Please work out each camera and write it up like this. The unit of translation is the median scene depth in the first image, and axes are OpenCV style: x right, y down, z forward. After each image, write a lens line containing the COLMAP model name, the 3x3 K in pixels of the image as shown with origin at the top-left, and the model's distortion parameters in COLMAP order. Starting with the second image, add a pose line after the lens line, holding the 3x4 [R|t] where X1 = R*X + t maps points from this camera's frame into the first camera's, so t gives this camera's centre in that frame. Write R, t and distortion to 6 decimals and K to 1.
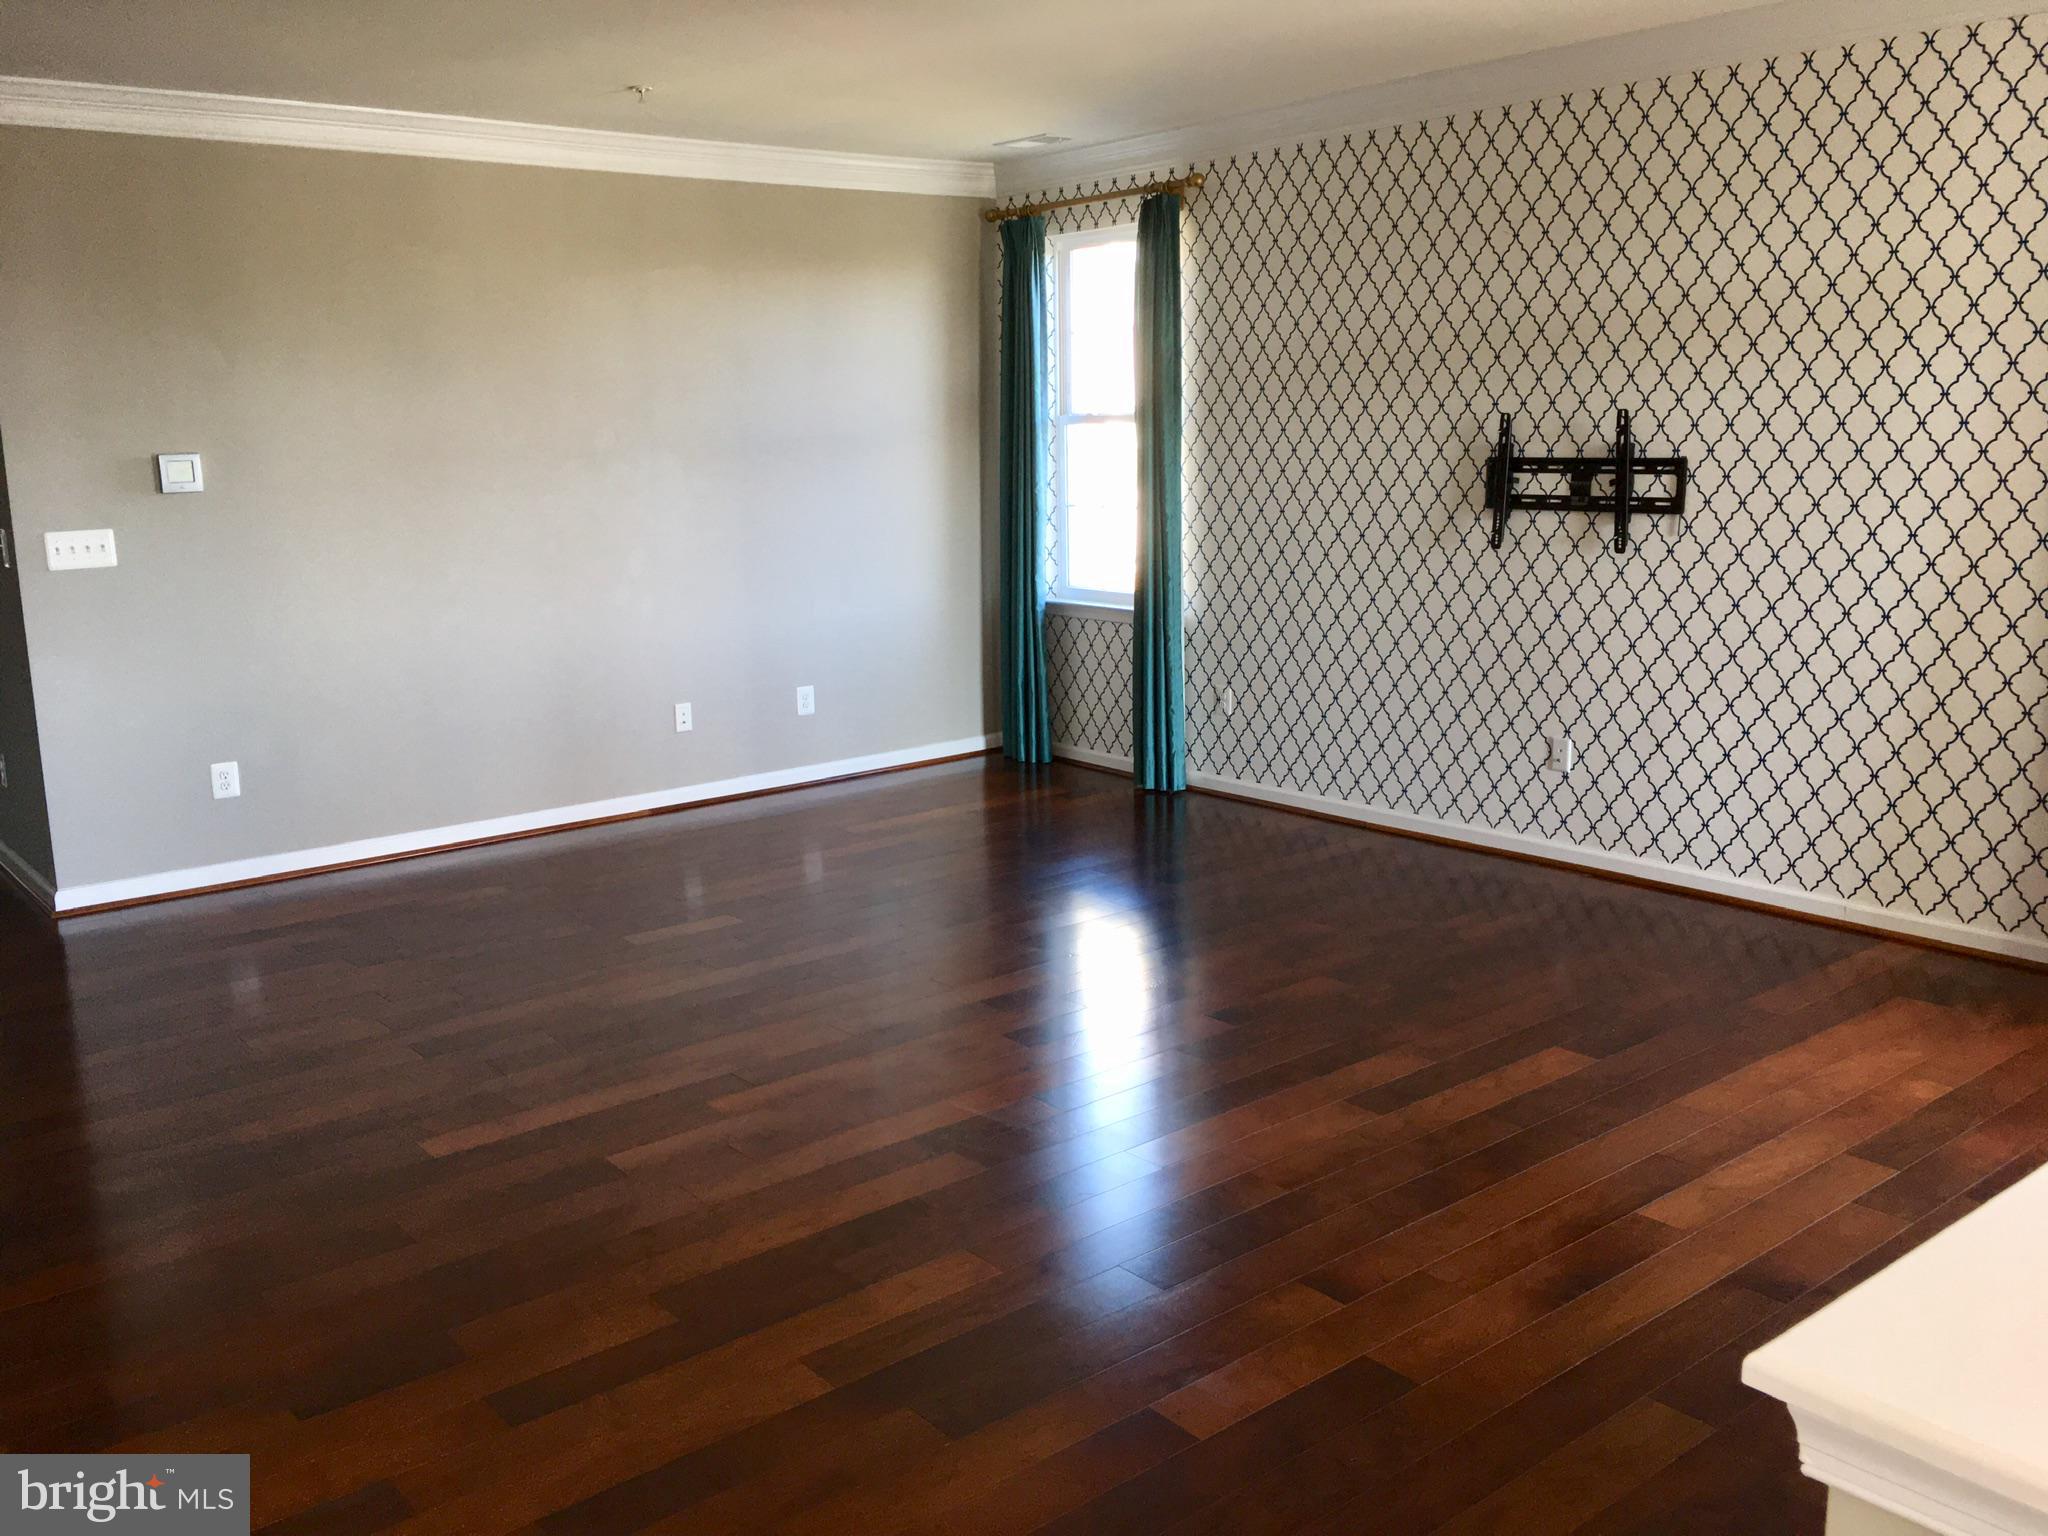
lens RADIAL K [[1749.9, 0, 1020.2], [0, 1749.9, 747.8], [0, 0, 1]] dist [0.079075, -0.099200]
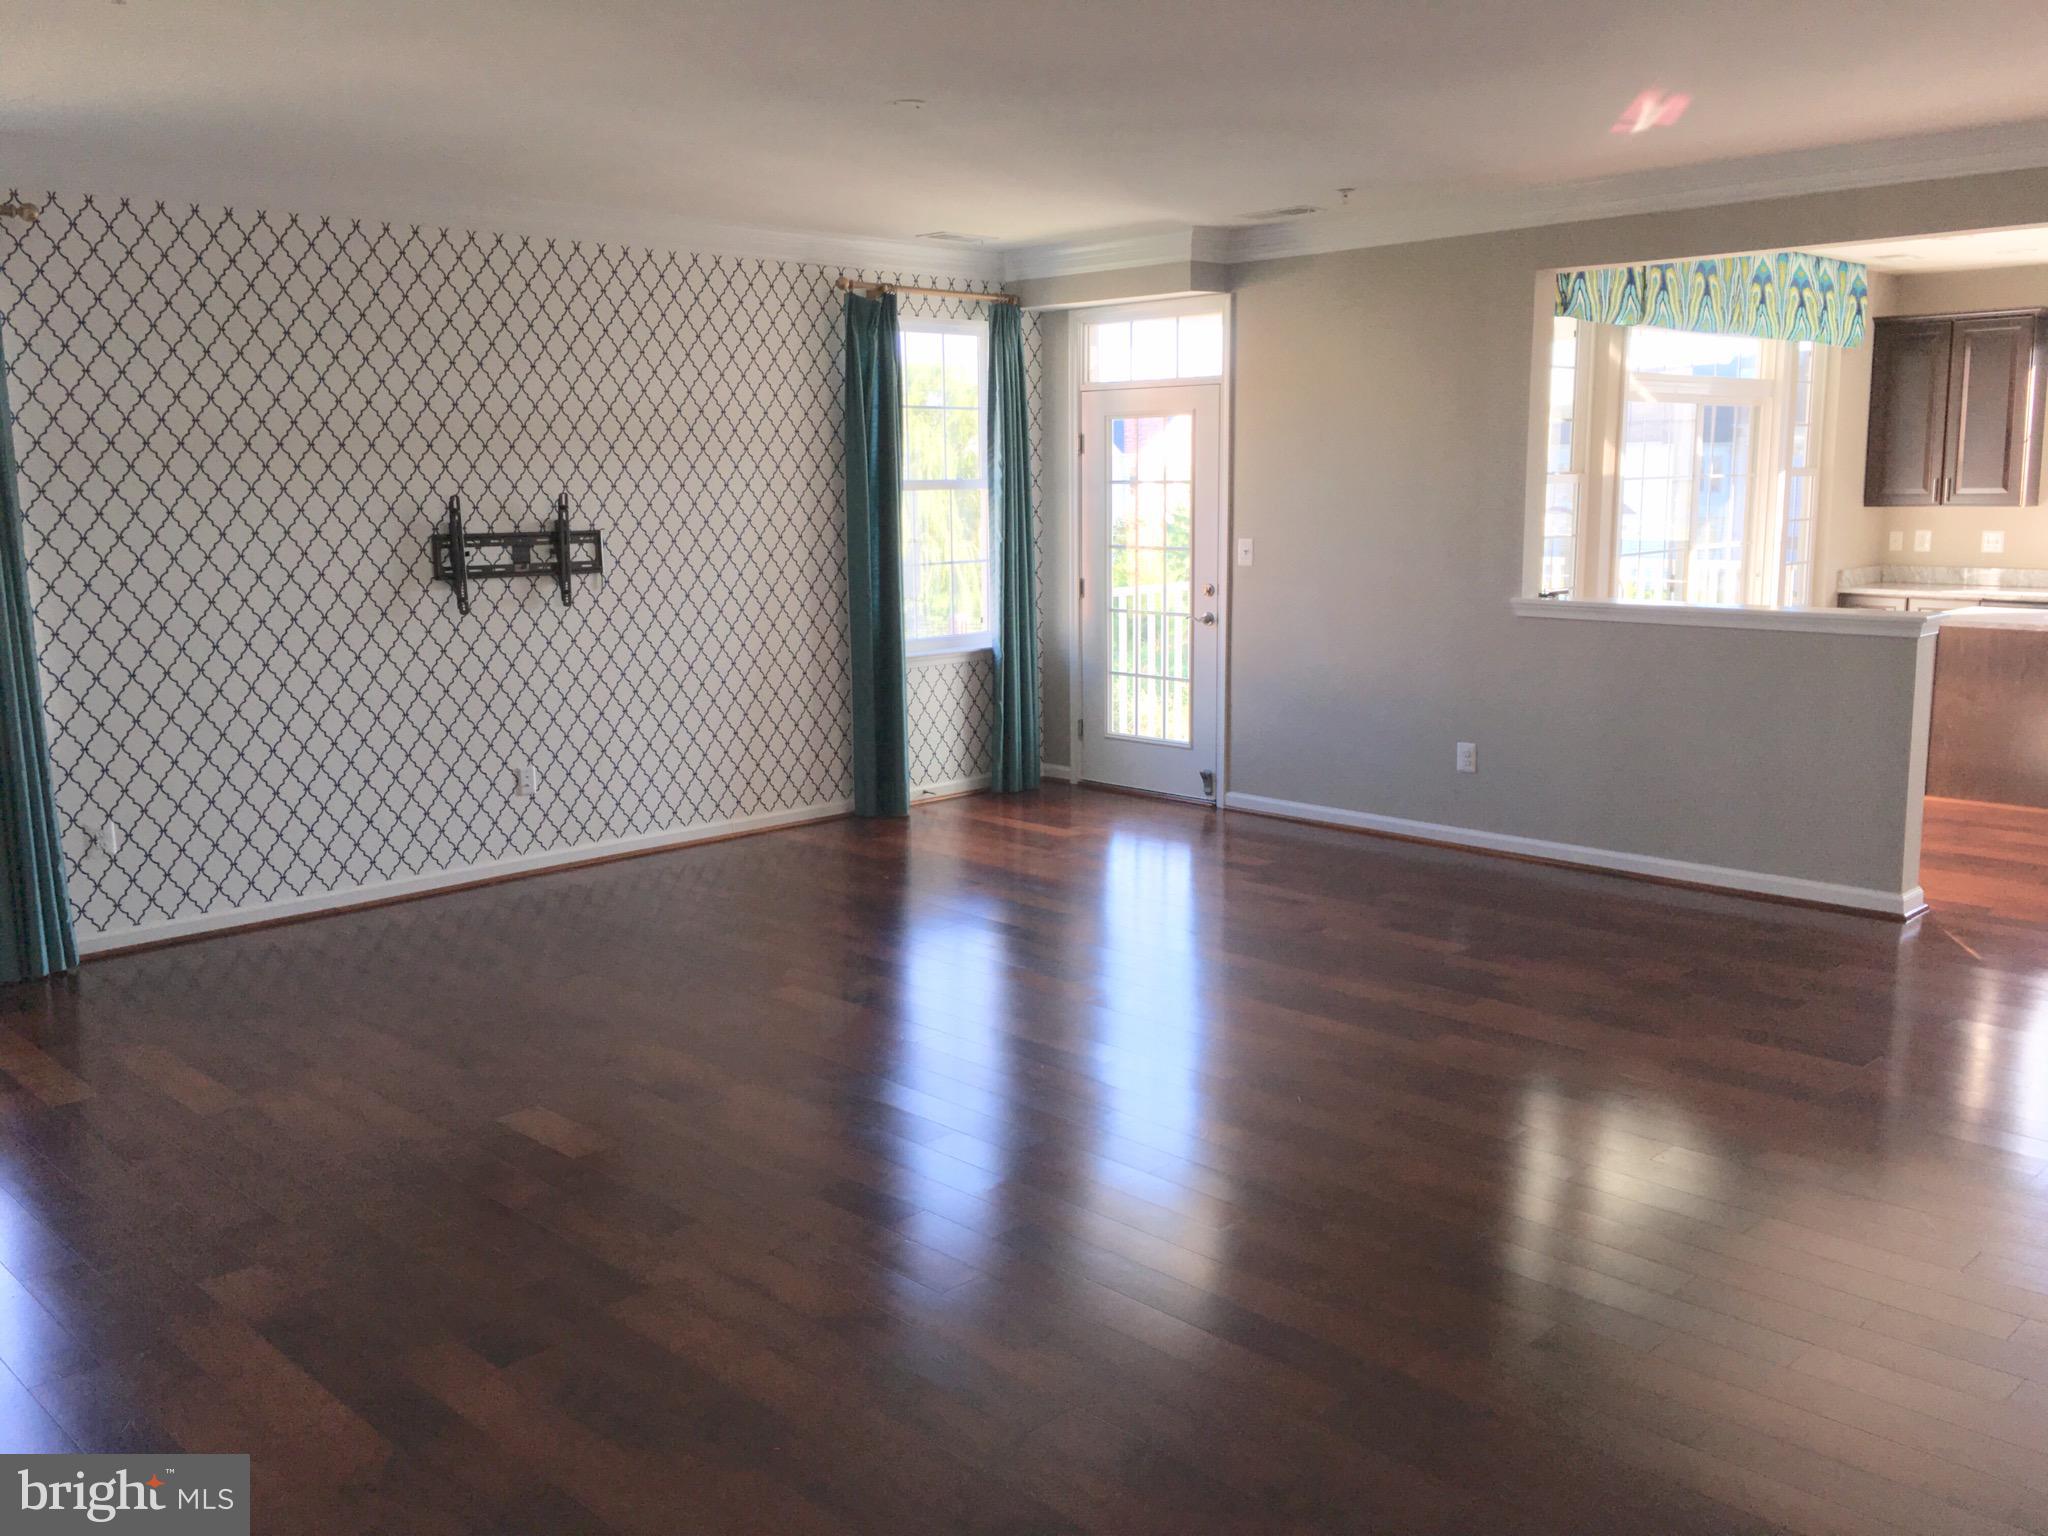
lens RADIAL K [[1749.9, 0, 1020.2], [0, 1749.9, 747.8], [0, 0, 1]] dist [0.079075, -0.099200]
pose [[-0.103743, -0.133421, 0.985615, -0.918582], [0.197061, 0.968559, 0.151854, -0.135732], [-0.974887, 0.209980, -0.074189, 0.777486]]
